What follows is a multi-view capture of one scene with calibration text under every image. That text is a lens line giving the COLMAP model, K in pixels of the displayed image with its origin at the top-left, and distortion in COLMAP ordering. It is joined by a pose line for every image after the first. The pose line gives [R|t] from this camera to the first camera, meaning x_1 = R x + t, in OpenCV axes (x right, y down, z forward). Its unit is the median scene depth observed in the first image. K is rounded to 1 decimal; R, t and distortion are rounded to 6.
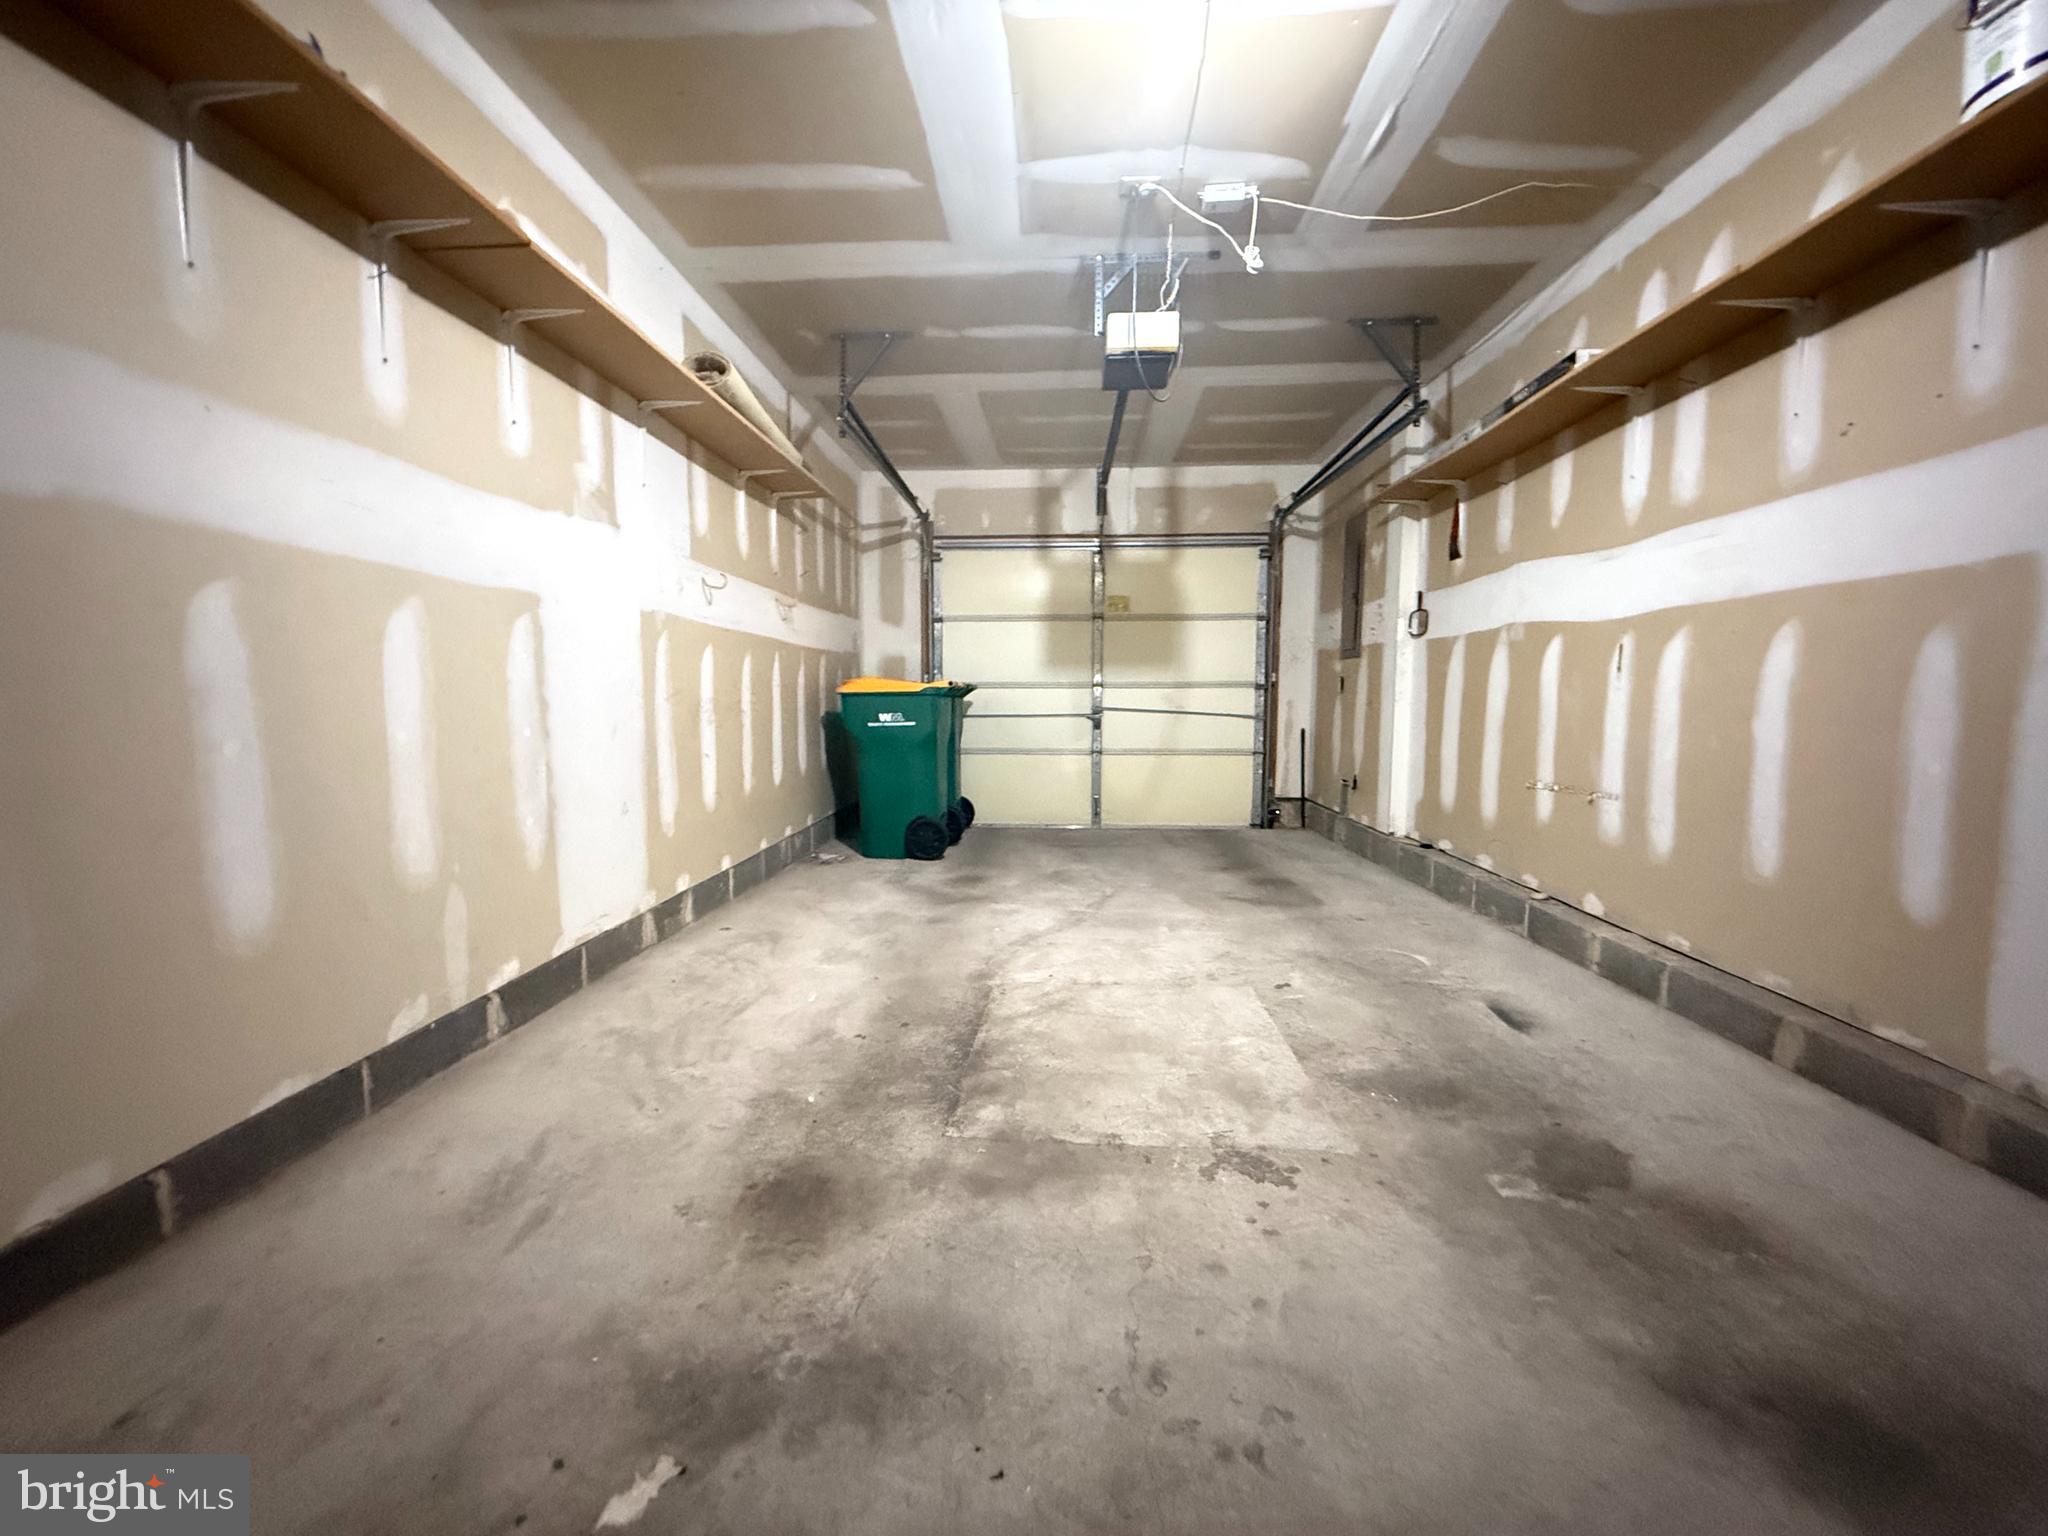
lens RADIAL K [[819.3, 0, 1021.9], [0, 819.3, 769.1], [0, 0, 1]] dist [0.009648, -0.000178]
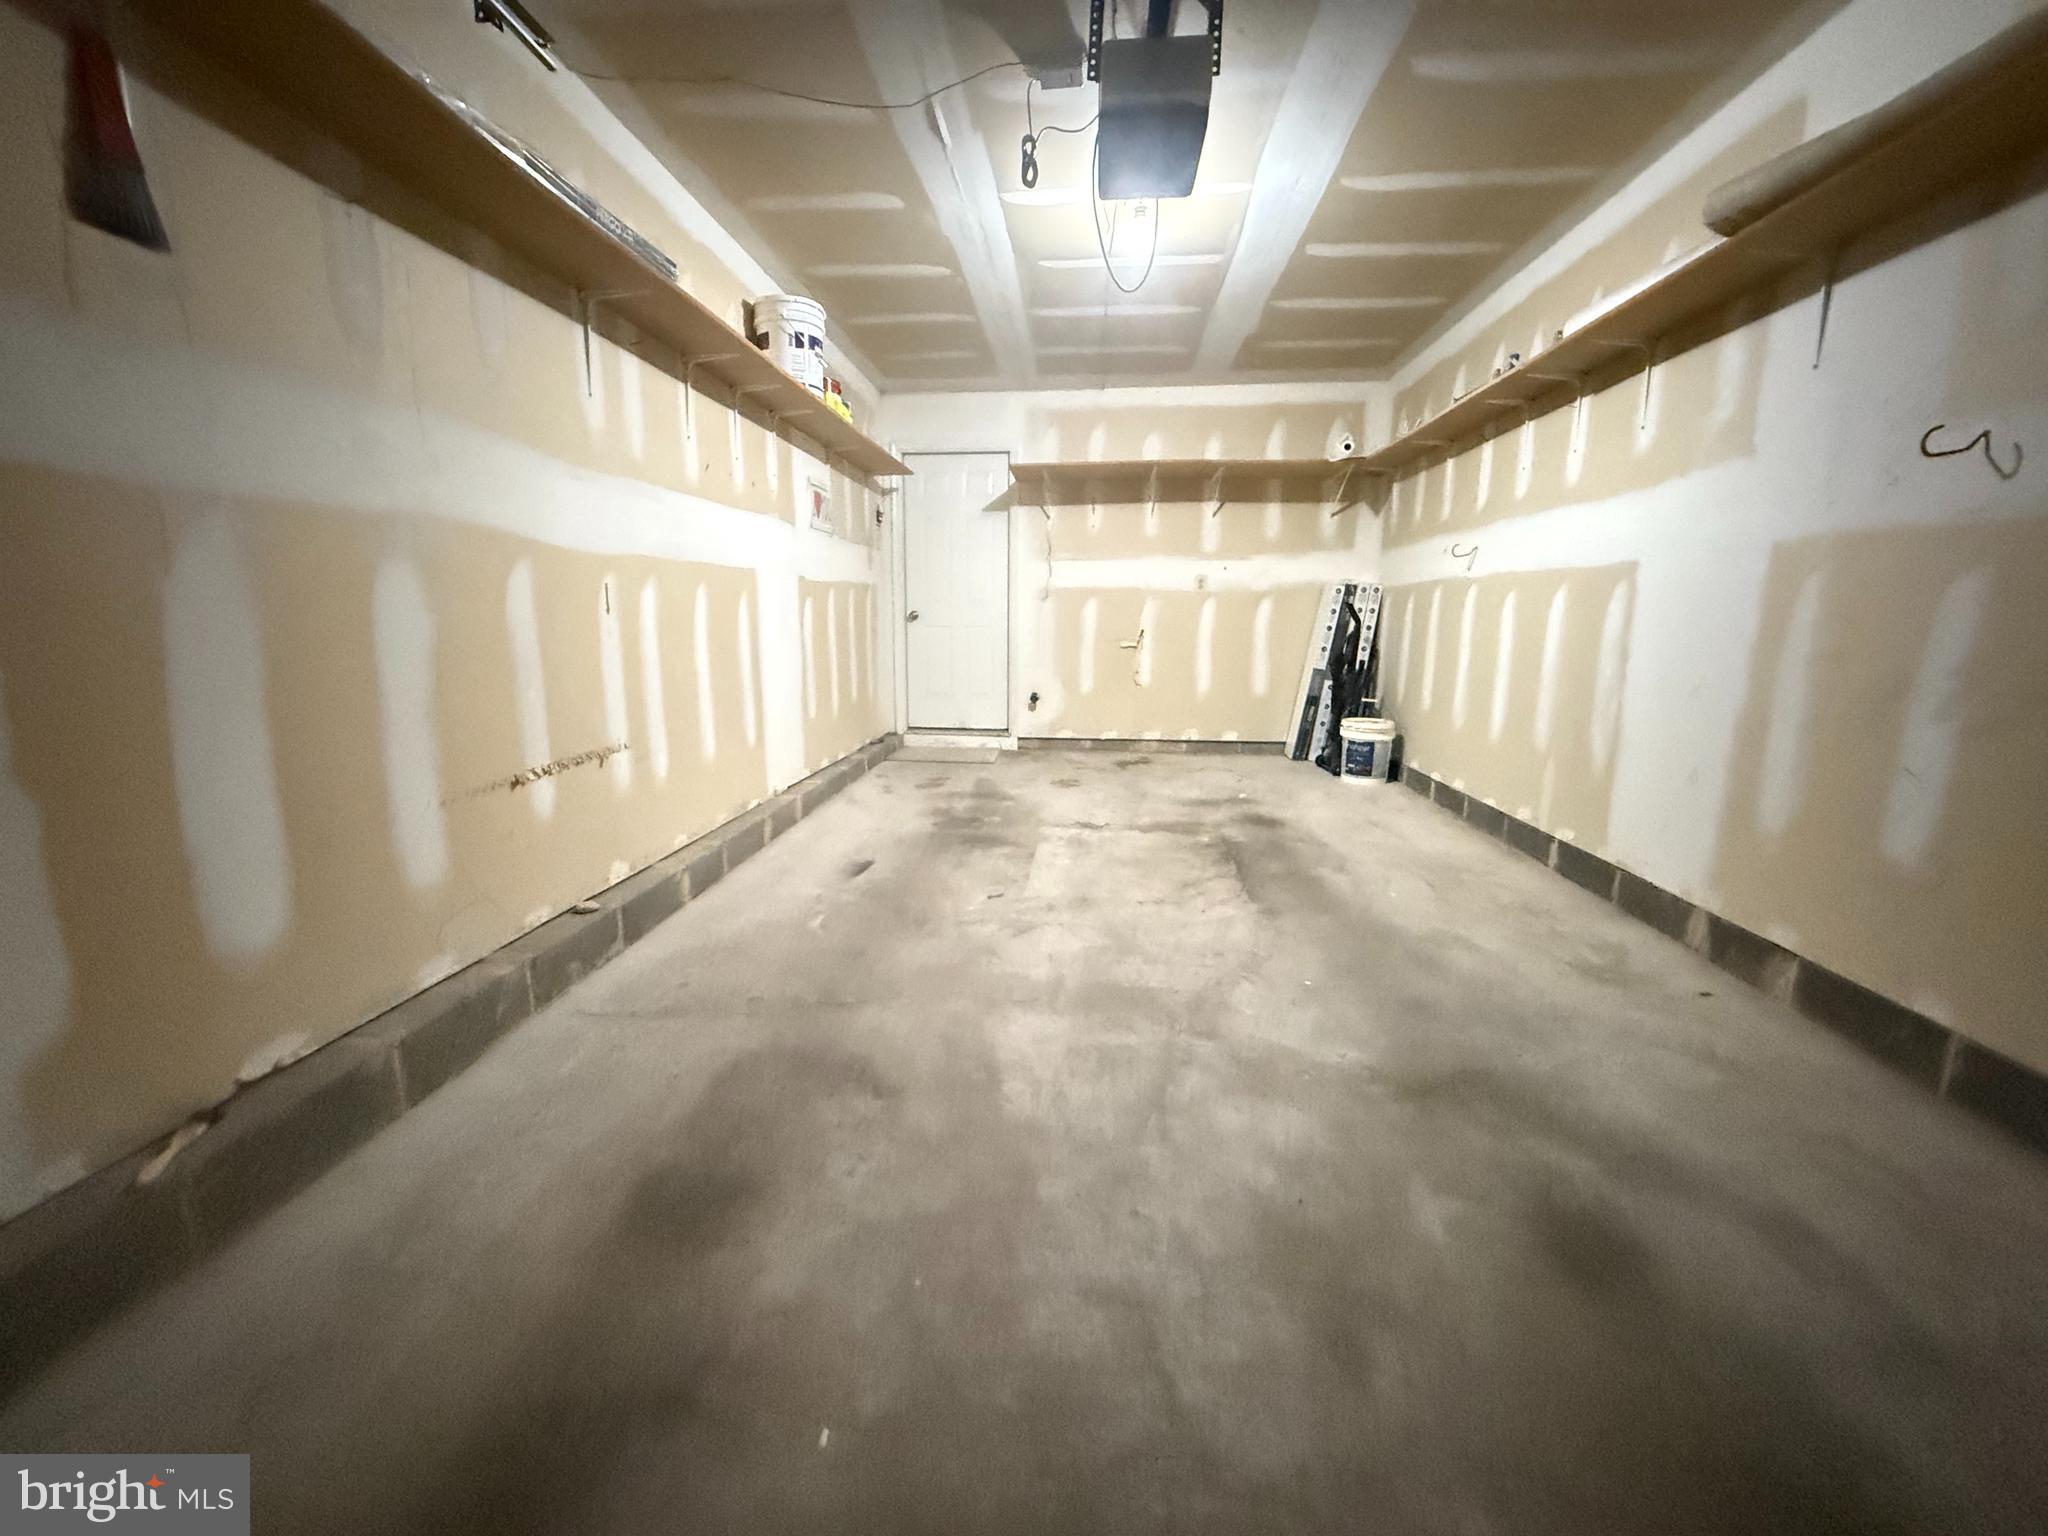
lens RADIAL K [[819.3, 0, 1020.4], [0, 819.3, 765.4], [0, 0, 1]] dist [0.009648, -0.000178]
pose [[-0.999071, -0.016640, 0.039745, 0.253489], [-0.005286, 0.962788, 0.270205, -0.232379], [-0.042762, 0.269744, -0.961982, 2.160892]]
